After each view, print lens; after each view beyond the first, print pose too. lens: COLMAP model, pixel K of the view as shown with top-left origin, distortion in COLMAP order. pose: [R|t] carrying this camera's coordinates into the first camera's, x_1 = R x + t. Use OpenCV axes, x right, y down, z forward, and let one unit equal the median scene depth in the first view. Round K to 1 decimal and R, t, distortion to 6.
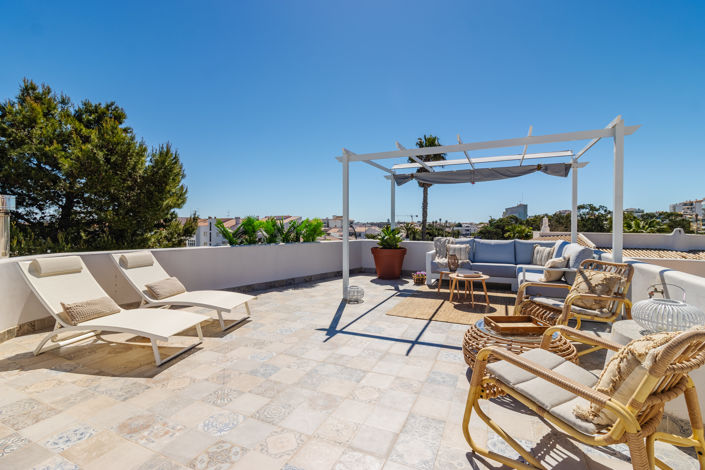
lens RADIAL K [[328.1, 0, 350.3], [0, 328.1, 230.7], [0, 0, 1]] dist [-0.015446, 0.000090]
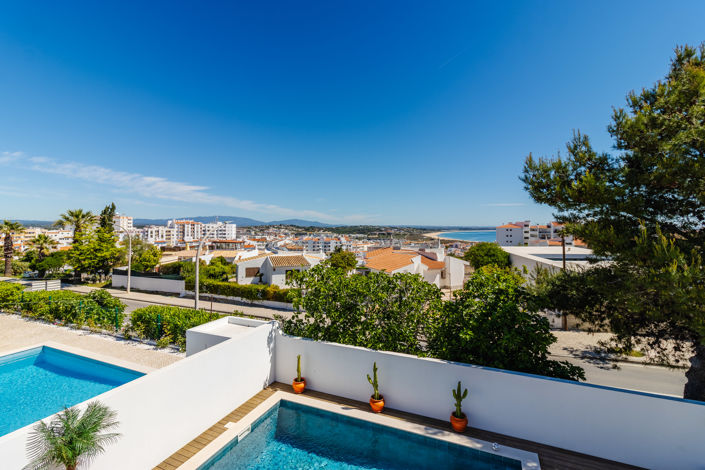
lens RADIAL K [[328.1, 0, 349.8], [0, 328.1, 232.4], [0, 0, 1]] dist [-0.015446, 0.000090]
pose [[0.030223, -0.000555, -0.999543, -0.298418], [-0.014371, 0.999896, -0.000990, -0.025187], [0.999440, 0.014394, 0.030212, 0.227187]]
